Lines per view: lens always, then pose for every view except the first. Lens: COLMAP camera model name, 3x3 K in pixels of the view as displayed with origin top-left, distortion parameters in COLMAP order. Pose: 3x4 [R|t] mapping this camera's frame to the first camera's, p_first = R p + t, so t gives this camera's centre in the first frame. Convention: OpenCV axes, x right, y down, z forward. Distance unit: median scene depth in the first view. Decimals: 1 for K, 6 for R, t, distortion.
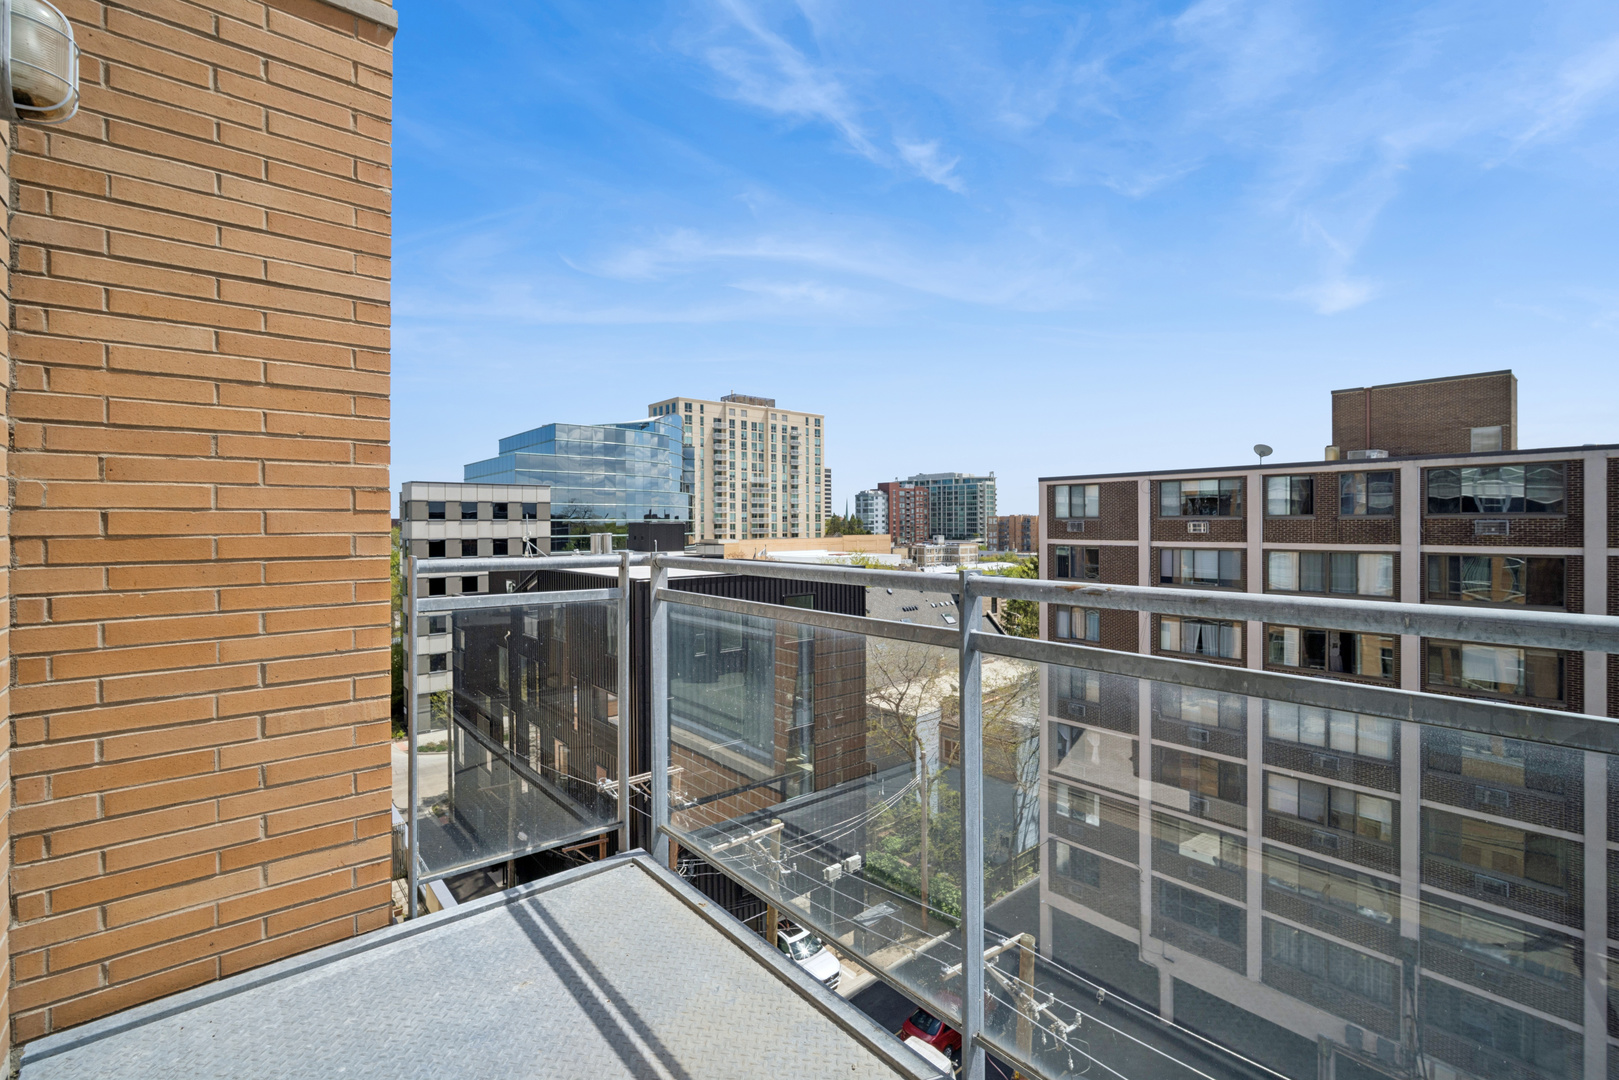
lens RADIAL K [[701.9, 0, 798.2], [0, 701.9, 538.6], [0, 0, 1]] dist [-0.004675, 0.001187]
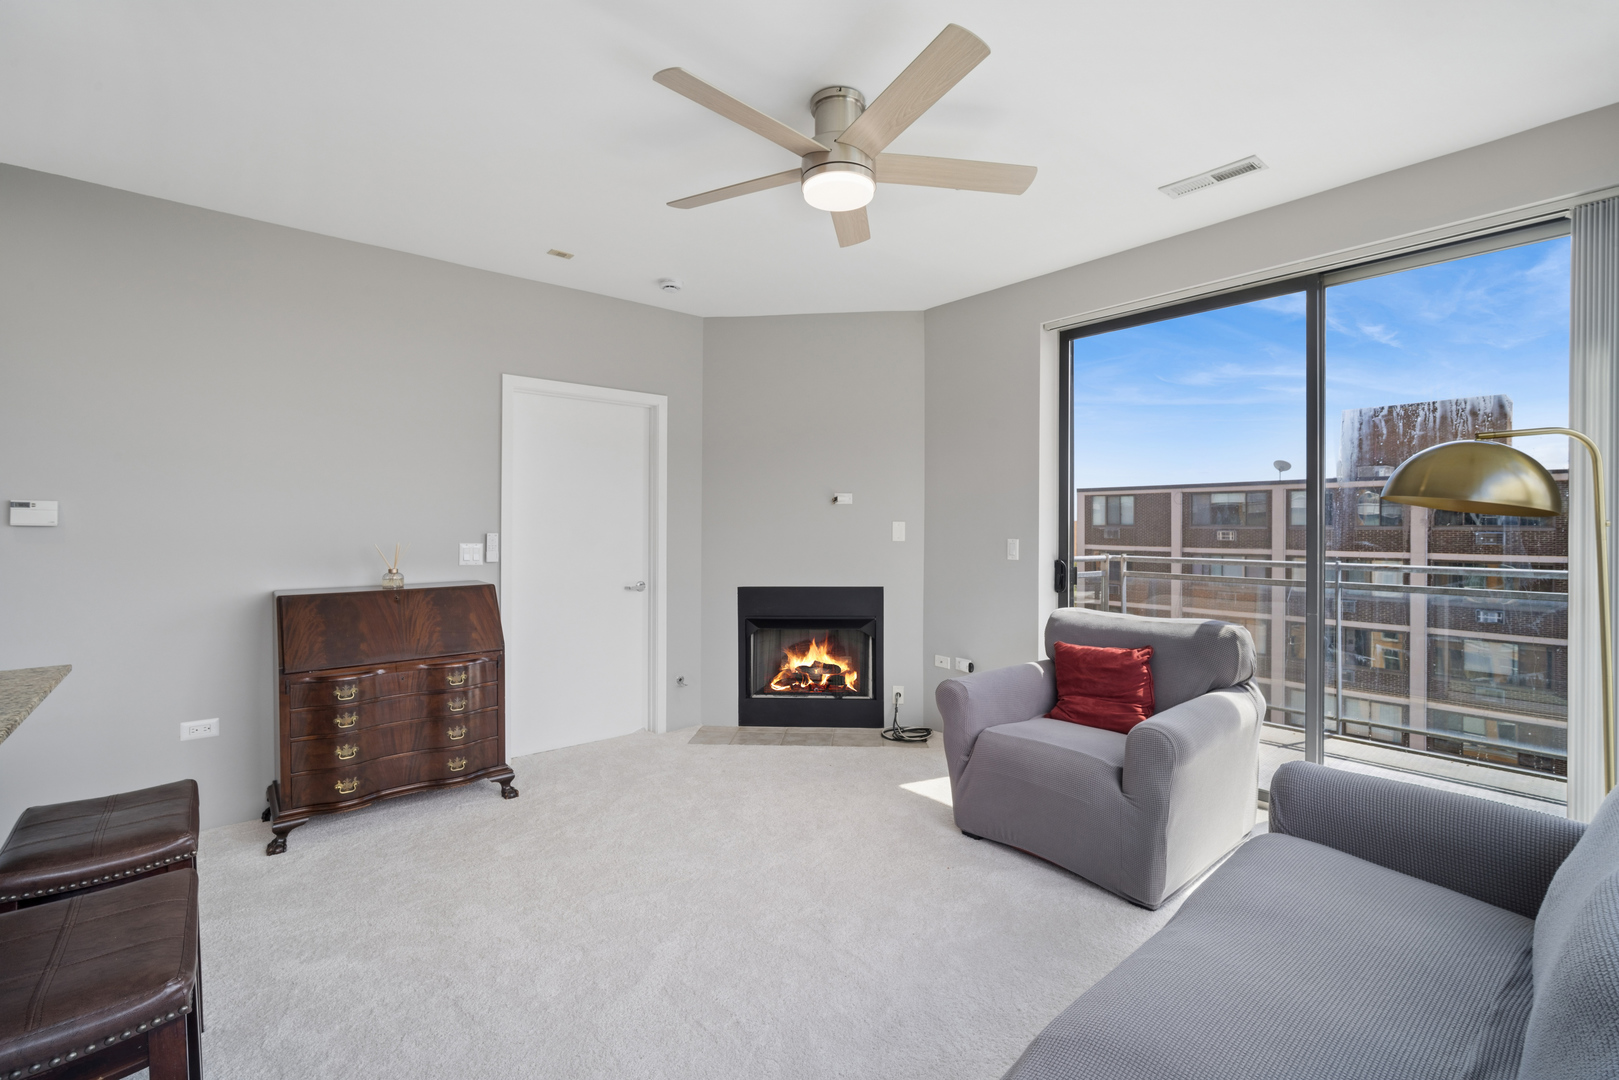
lens RADIAL K [[701.9, 0, 807.0], [0, 701.9, 534.8], [0, 0, 1]] dist [-0.004675, 0.001187]
pose [[0.999003, 0.013444, 0.042570, -0.140736], [-0.012990, 0.999856, -0.010929, 0.003800], [-0.042711, 0.010366, 0.999034, -0.078302]]
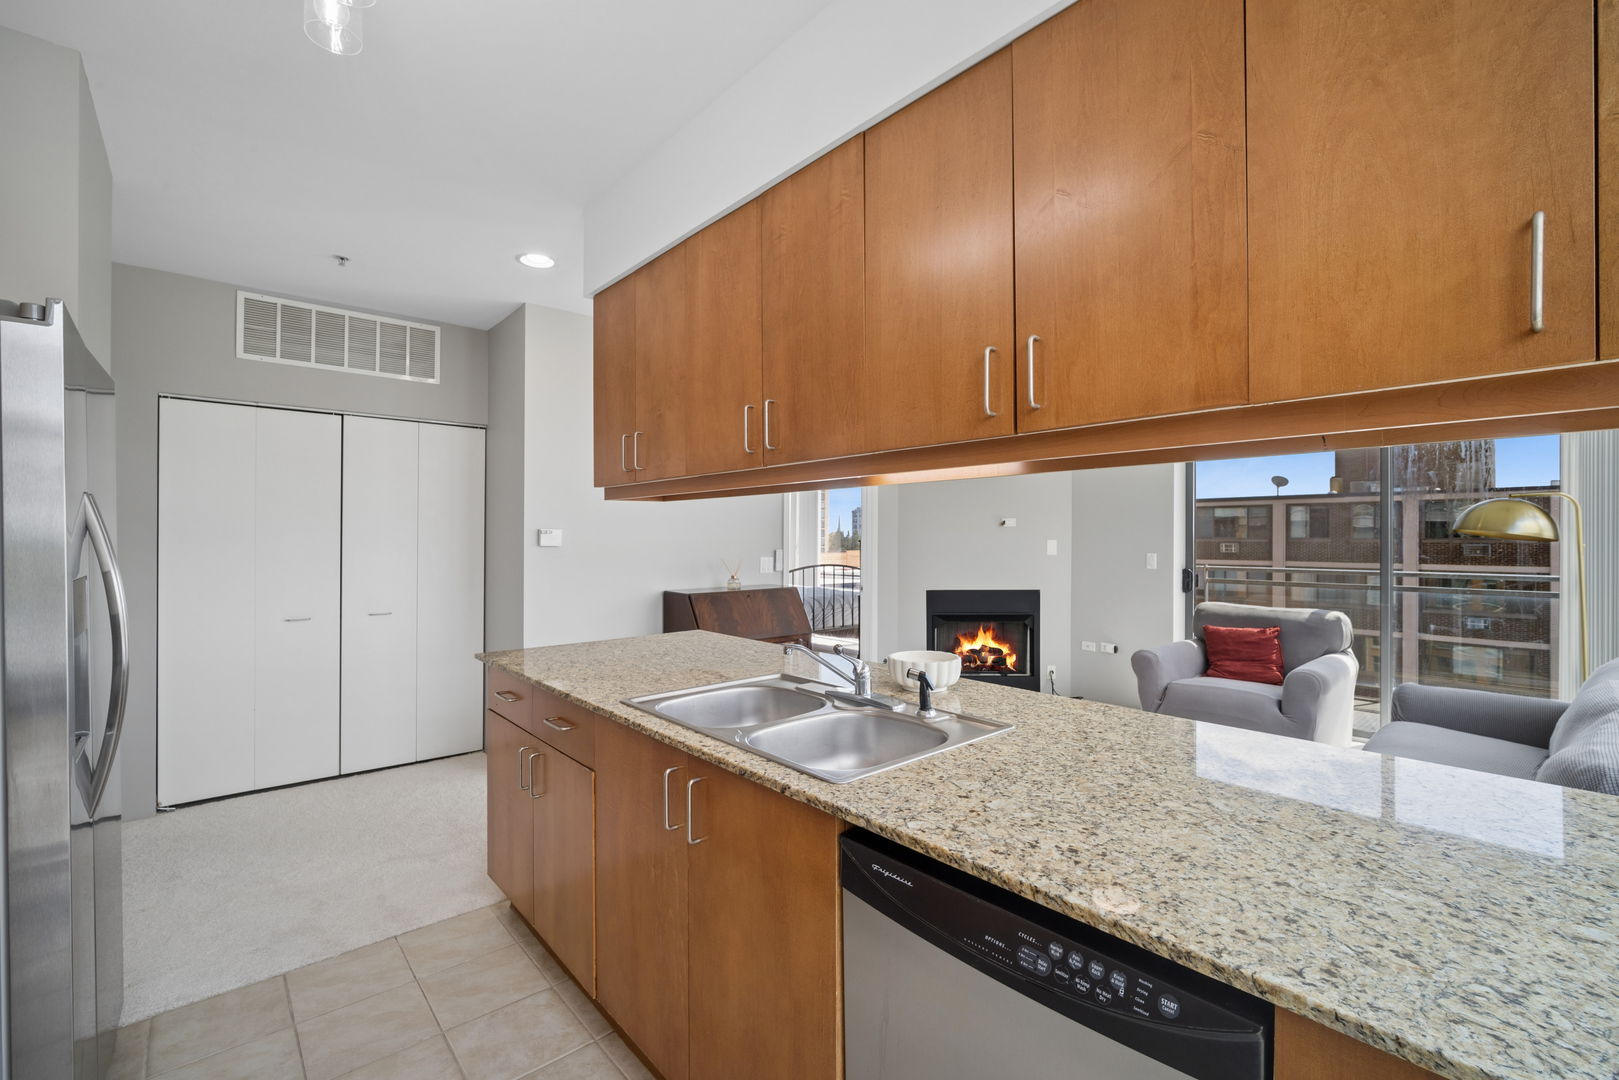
lens RADIAL K [[701.9, 0, 796.1], [0, 701.9, 546.9], [0, 0, 1]] dist [-0.004675, 0.001187]
pose [[0.998709, 0.012594, 0.049210, -0.215118], [-0.012105, 0.999874, -0.010222, 0.003937], [-0.049332, 0.009613, 0.998736, -0.138000]]
